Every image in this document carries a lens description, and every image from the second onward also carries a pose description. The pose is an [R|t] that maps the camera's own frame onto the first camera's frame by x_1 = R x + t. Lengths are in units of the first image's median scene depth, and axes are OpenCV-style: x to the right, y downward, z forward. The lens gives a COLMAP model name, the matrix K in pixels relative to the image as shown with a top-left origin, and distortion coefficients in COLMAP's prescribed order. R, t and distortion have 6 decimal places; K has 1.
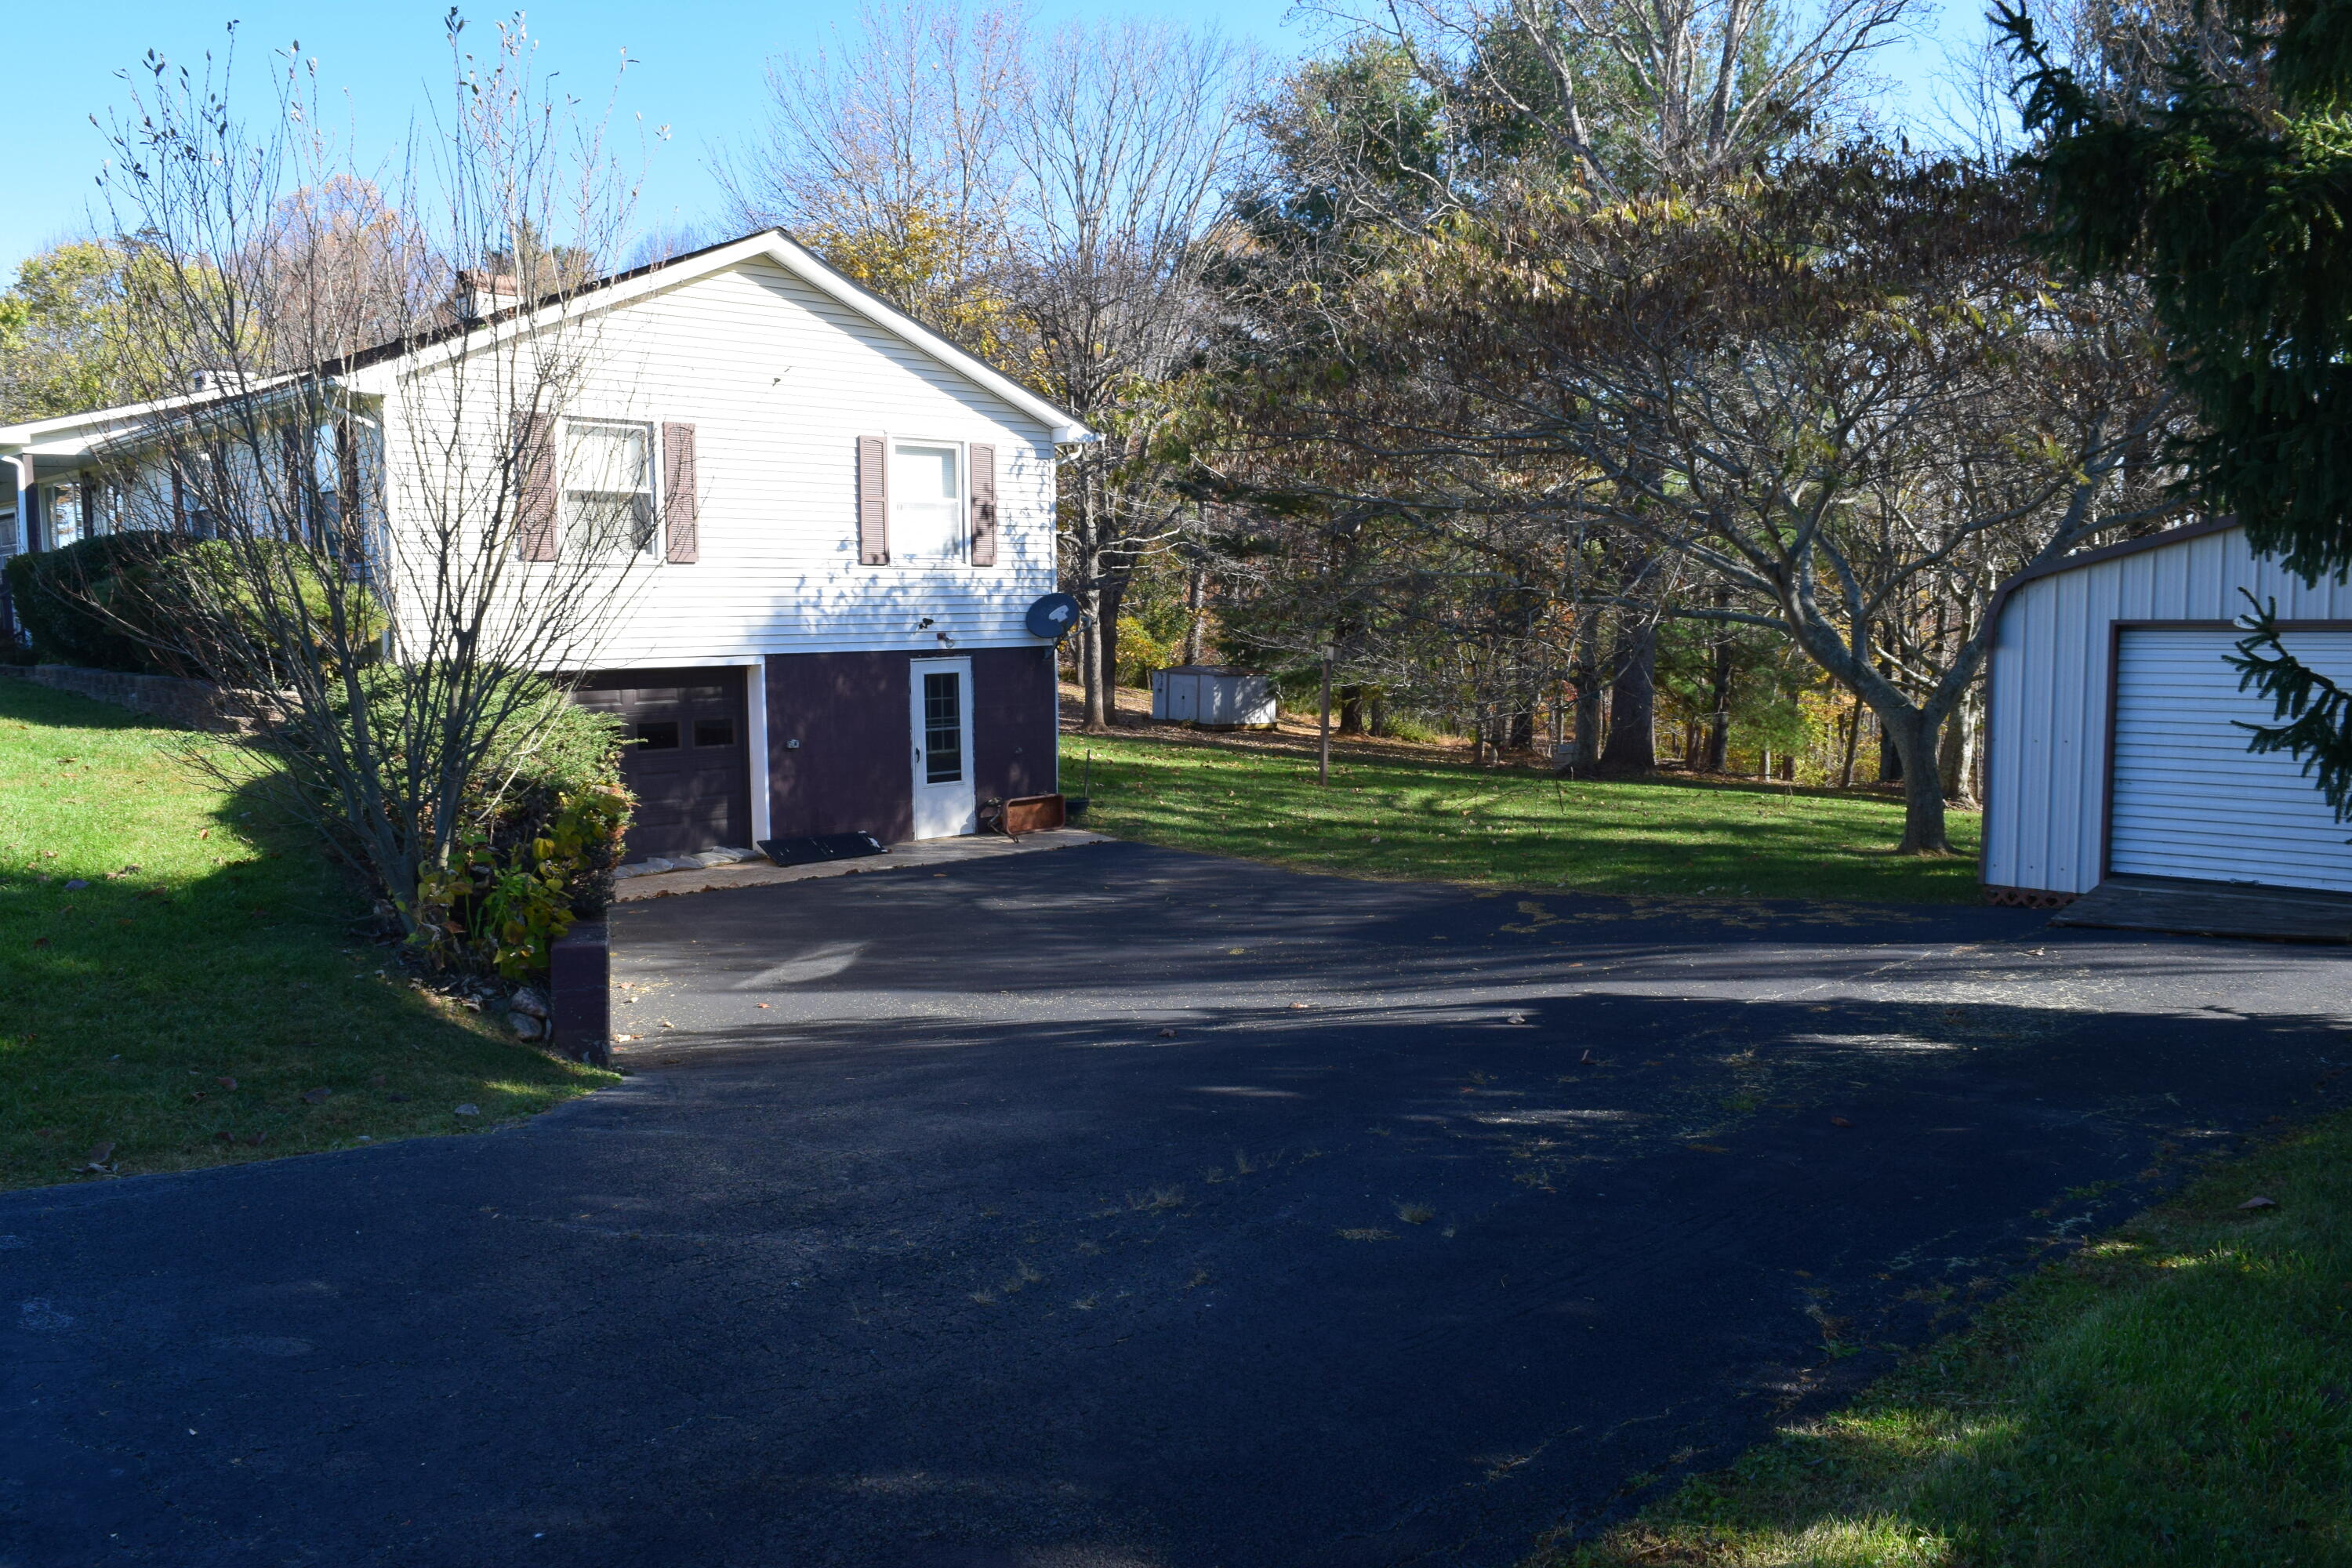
lens RADIAL K [[1812.8, 0, 1183.1], [0, 1812.8, 787.6], [0, 0, 1]] dist [-0.021748, 0.000333]
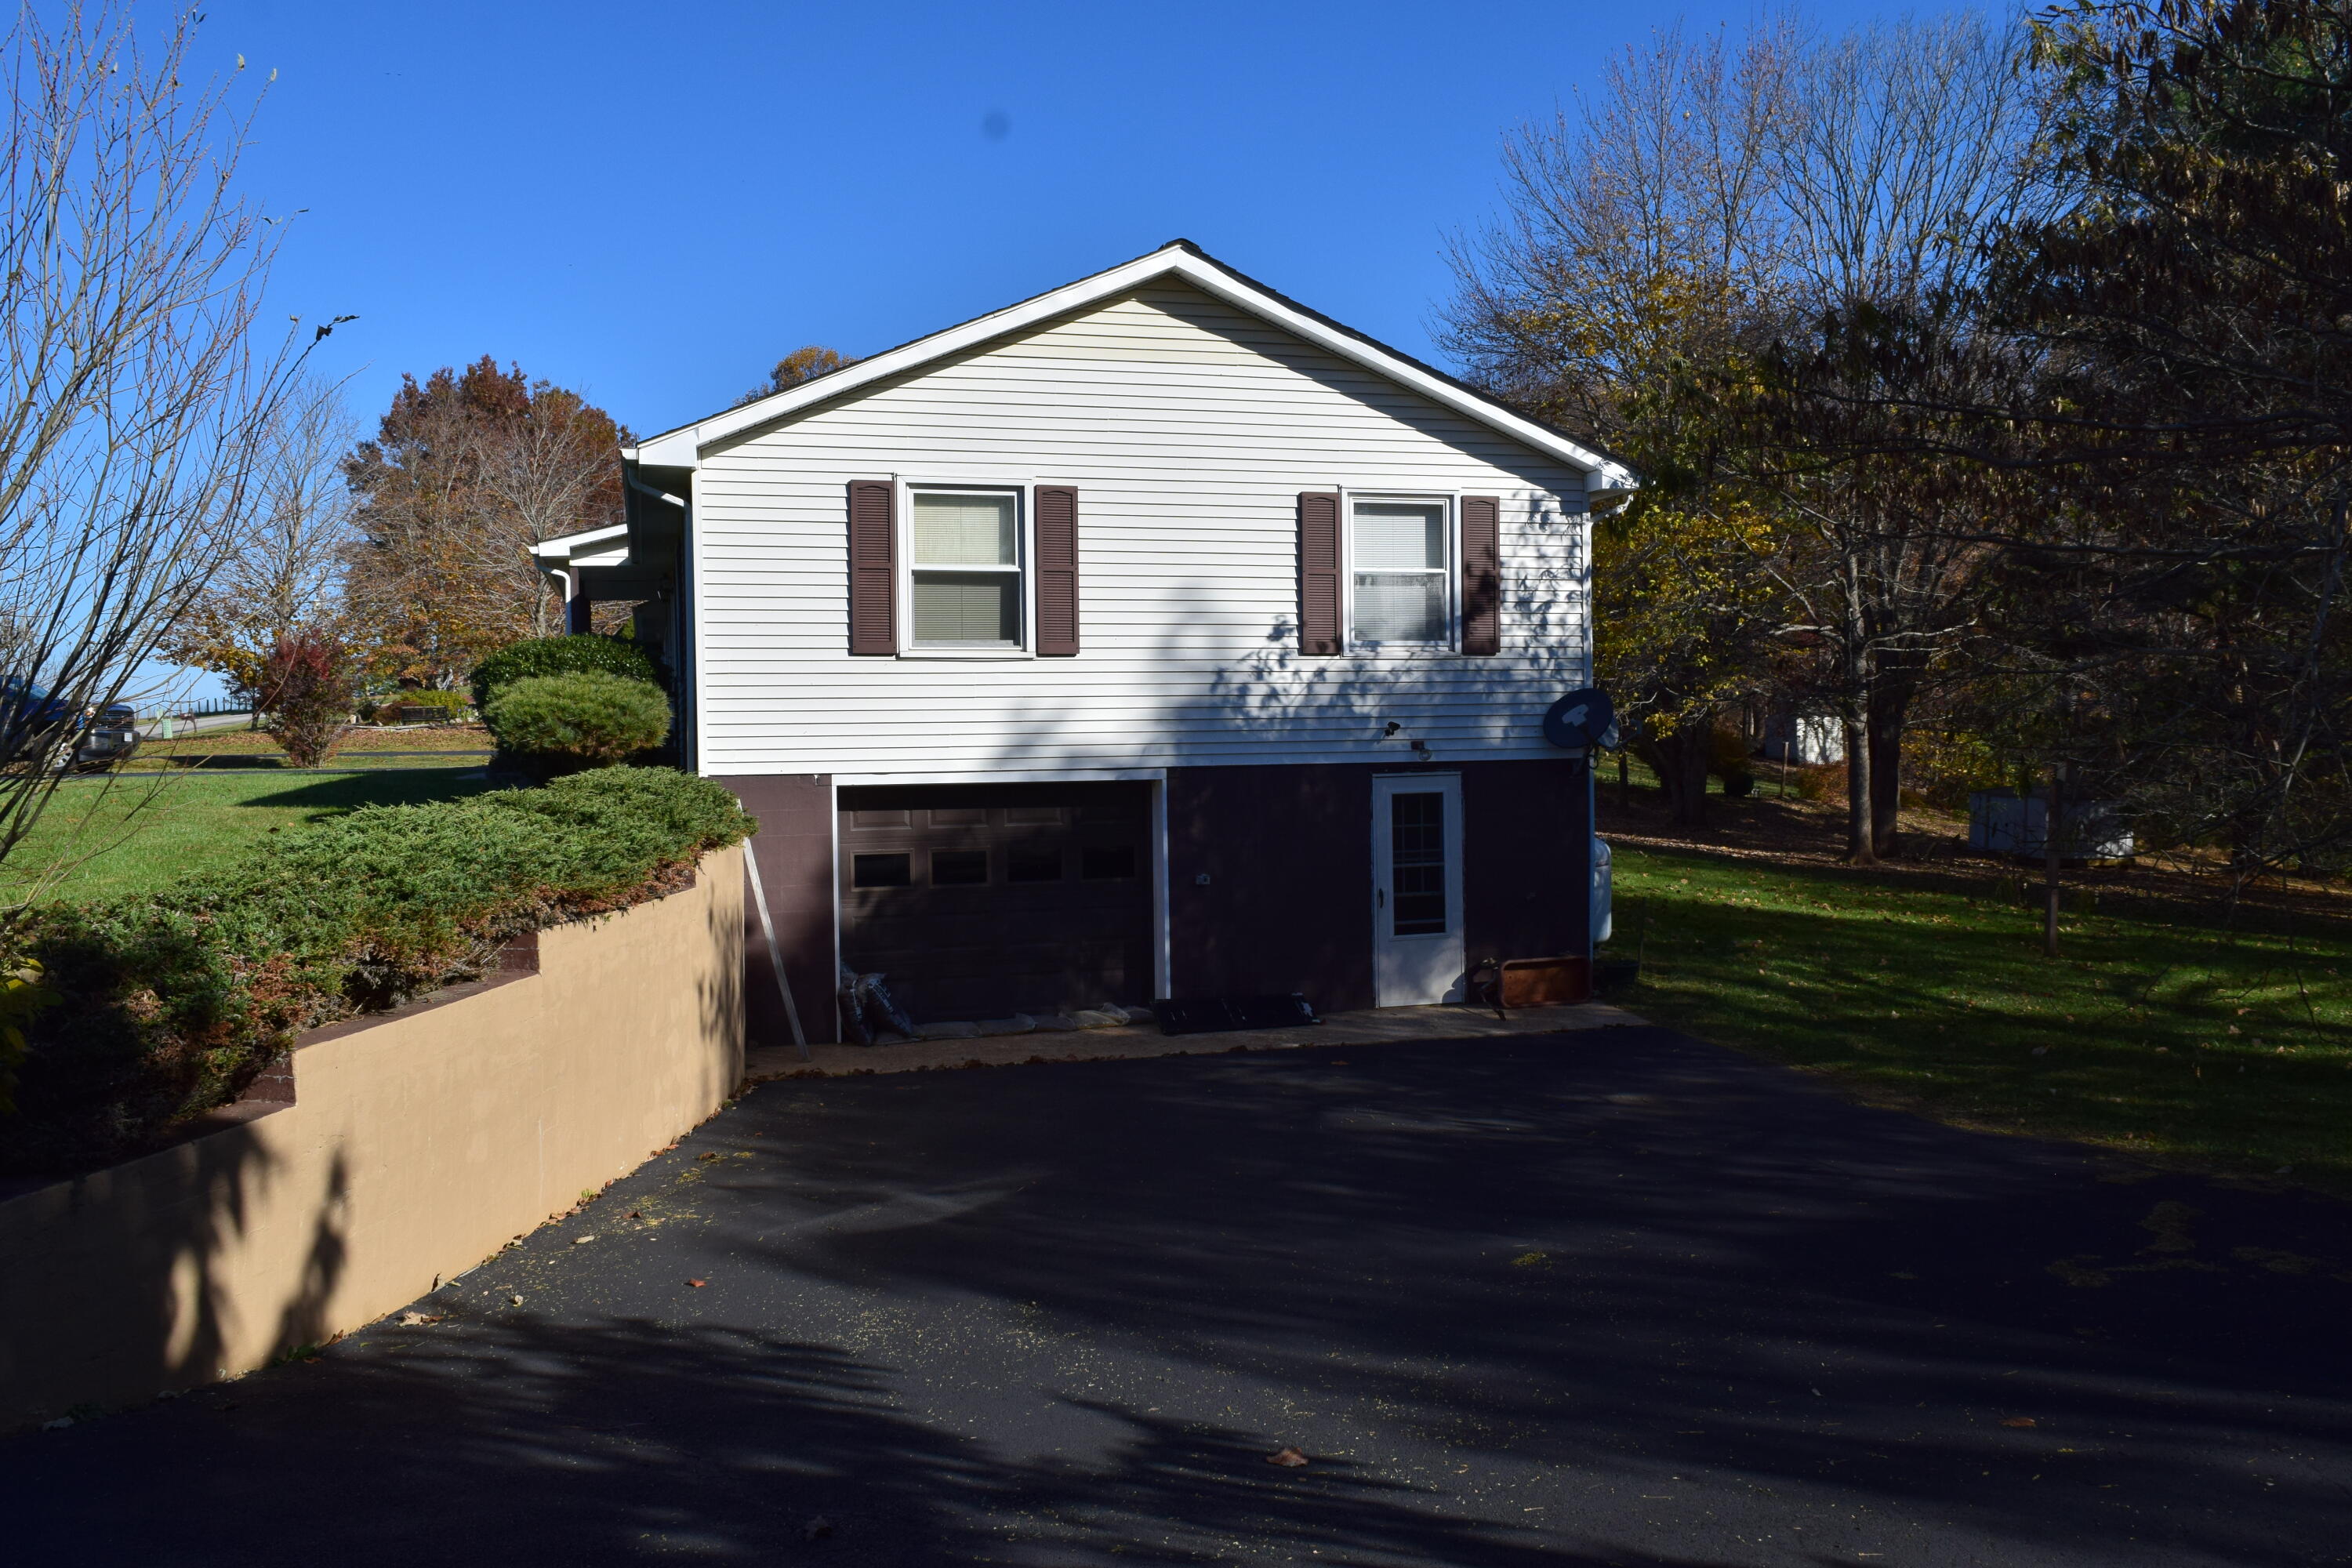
lens RADIAL K [[1812.8, 0, 1168.4], [0, 1812.8, 782.8], [0, 0, 1]] dist [-0.021748, 0.000333]
pose [[0.880892, 0.007543, -0.473256, 0.138452], [-0.039305, 0.997585, -0.057261, -0.019088], [0.471682, 0.069042, 0.879062, 0.270226]]
